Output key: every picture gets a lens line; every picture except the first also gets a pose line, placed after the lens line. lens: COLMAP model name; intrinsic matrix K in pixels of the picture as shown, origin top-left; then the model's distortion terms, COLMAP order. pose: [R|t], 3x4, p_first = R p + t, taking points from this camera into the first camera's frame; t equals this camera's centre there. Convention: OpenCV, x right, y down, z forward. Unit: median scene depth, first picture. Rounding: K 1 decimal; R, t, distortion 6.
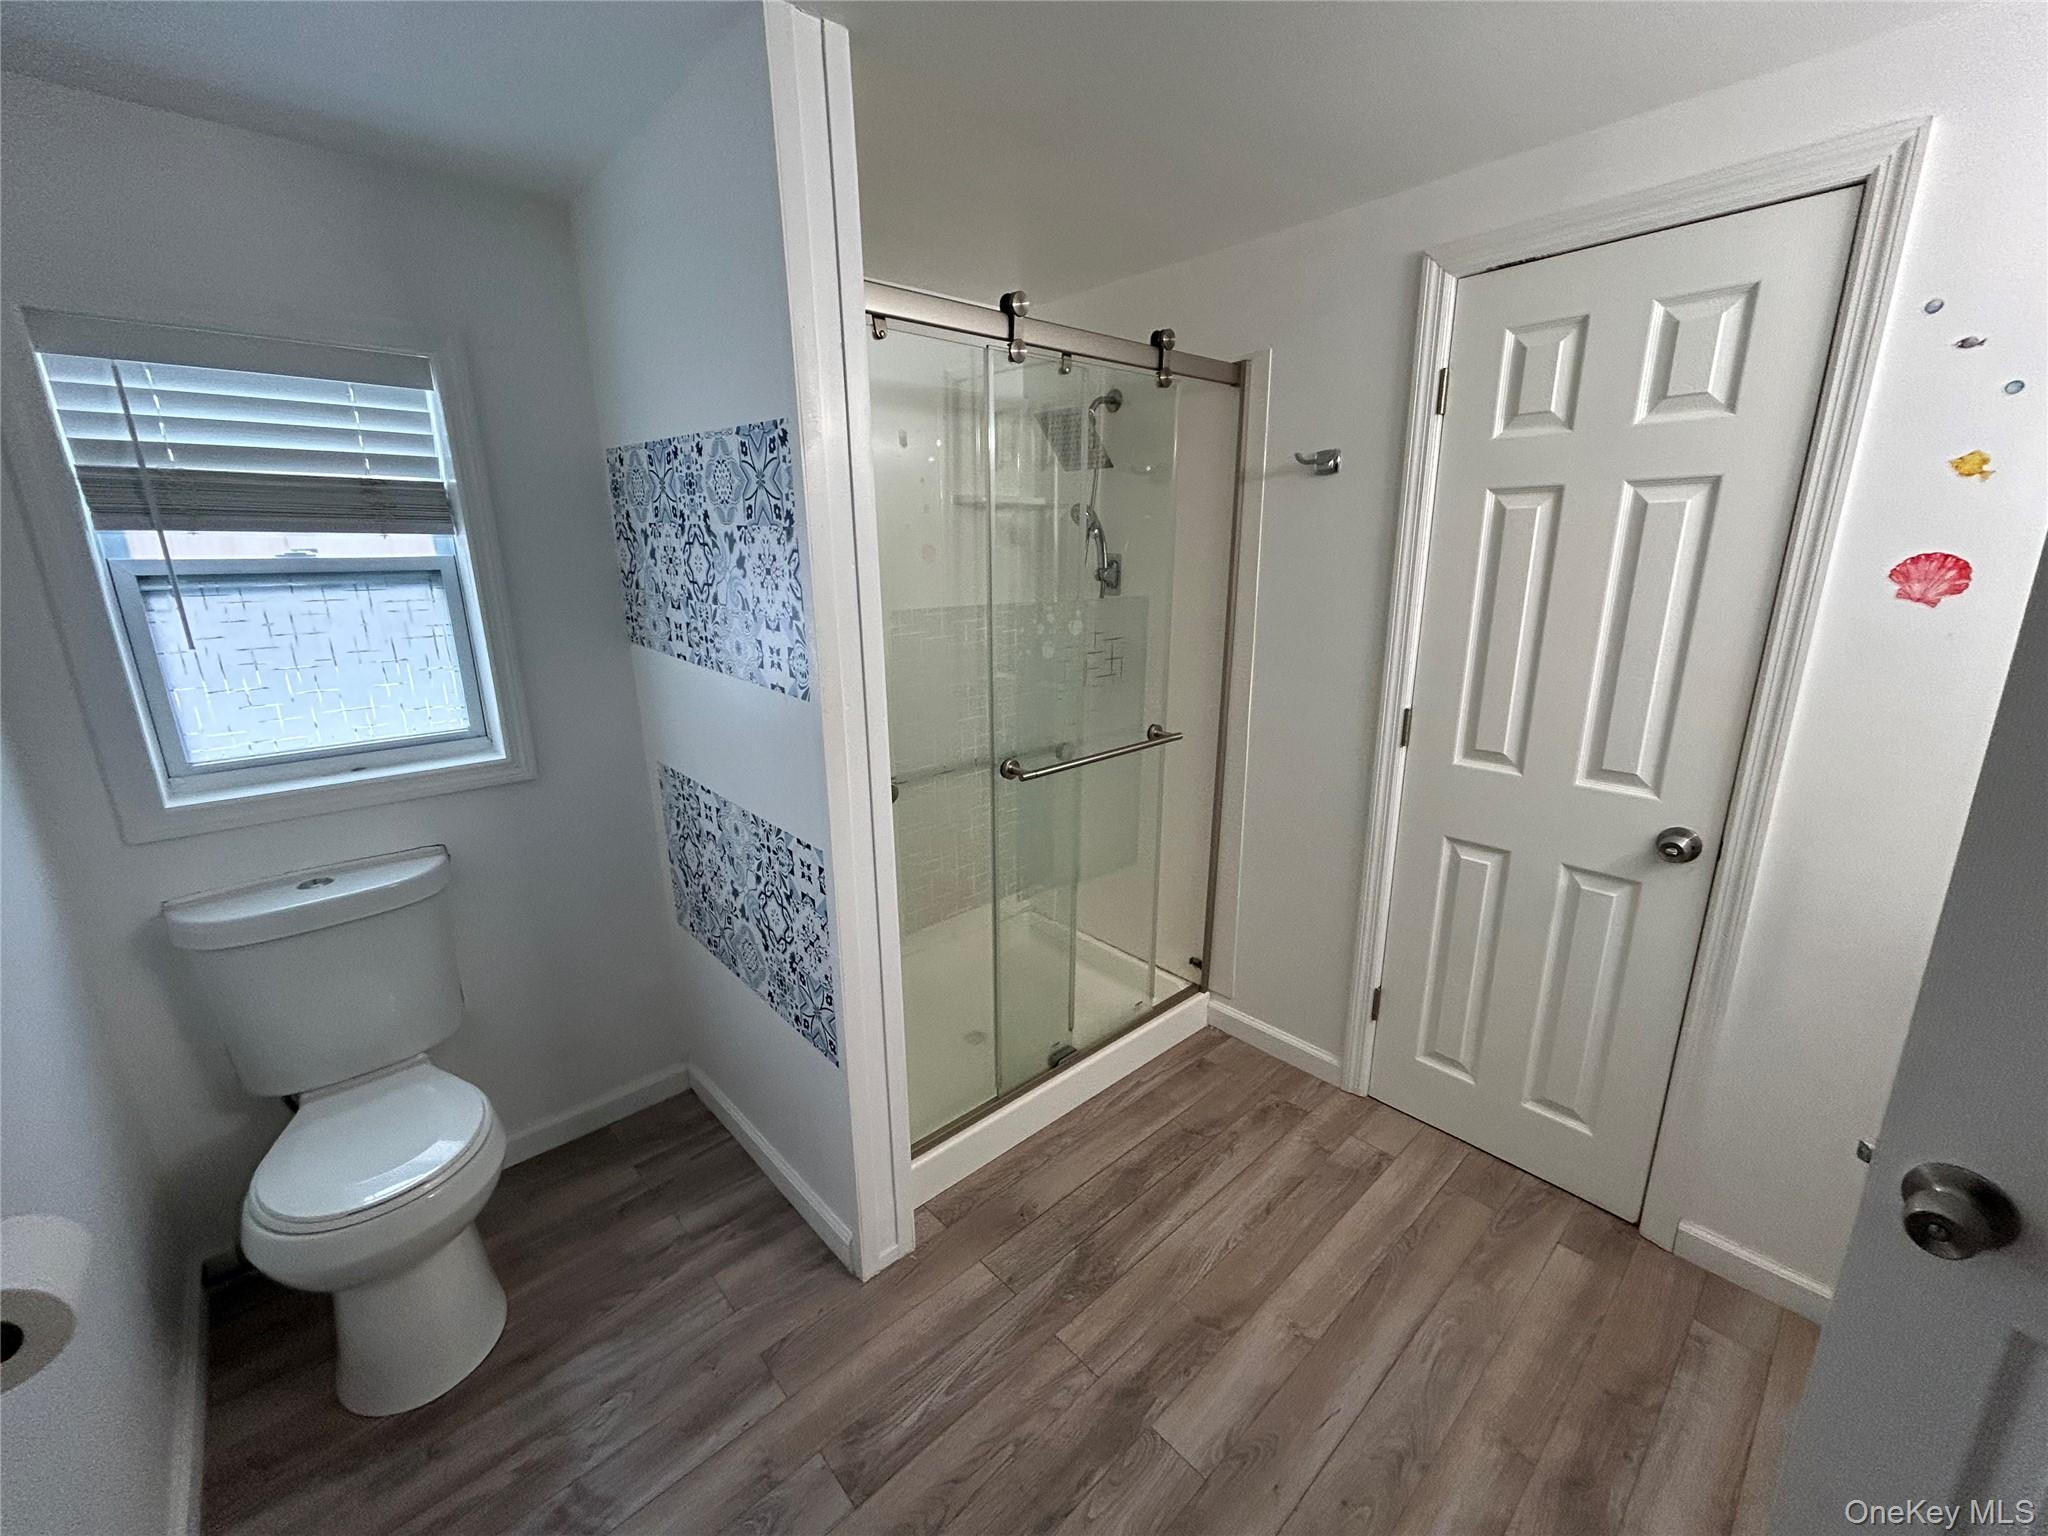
lens RADIAL K [[821.4, 0, 1029.4], [0, 821.4, 765.7], [0, 0, 1]] dist [0.002109, -0.000604]
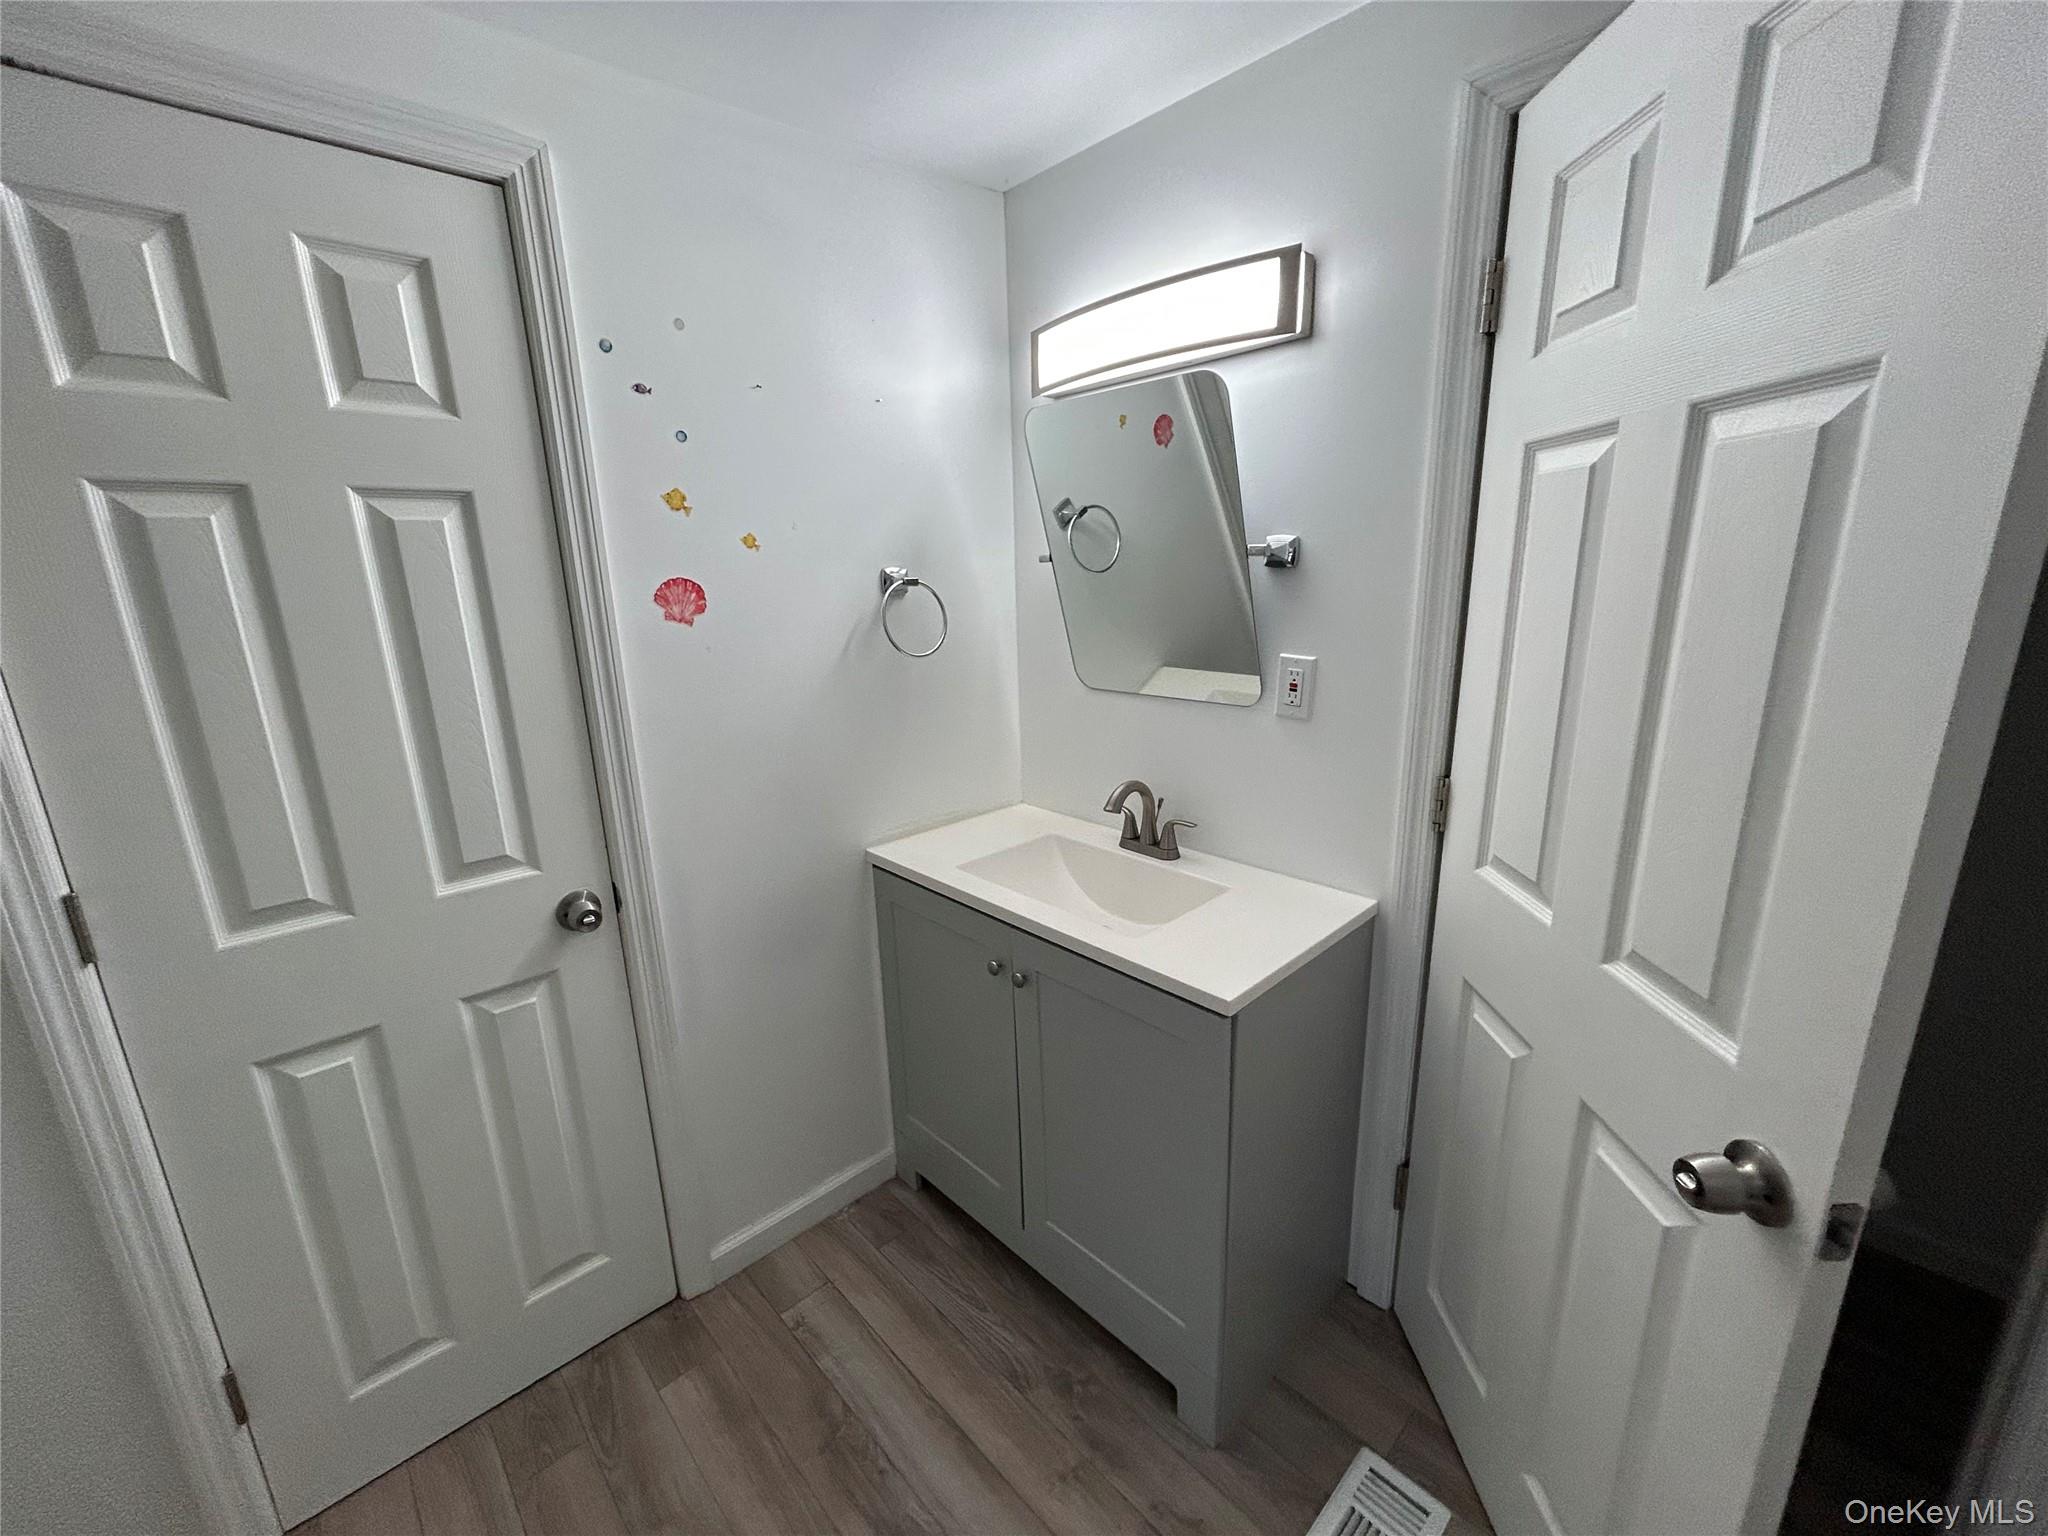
lens RADIAL K [[821.4, 0, 1026.6], [0, 821.4, 768.4], [0, 0, 1]] dist [0.002109, -0.000604]
pose [[-0.015468, -0.232443, 0.972487, -0.038316], [0.280754, 0.932466, 0.227343, -0.107669], [-0.959655, 0.276546, 0.050836, 0.436295]]
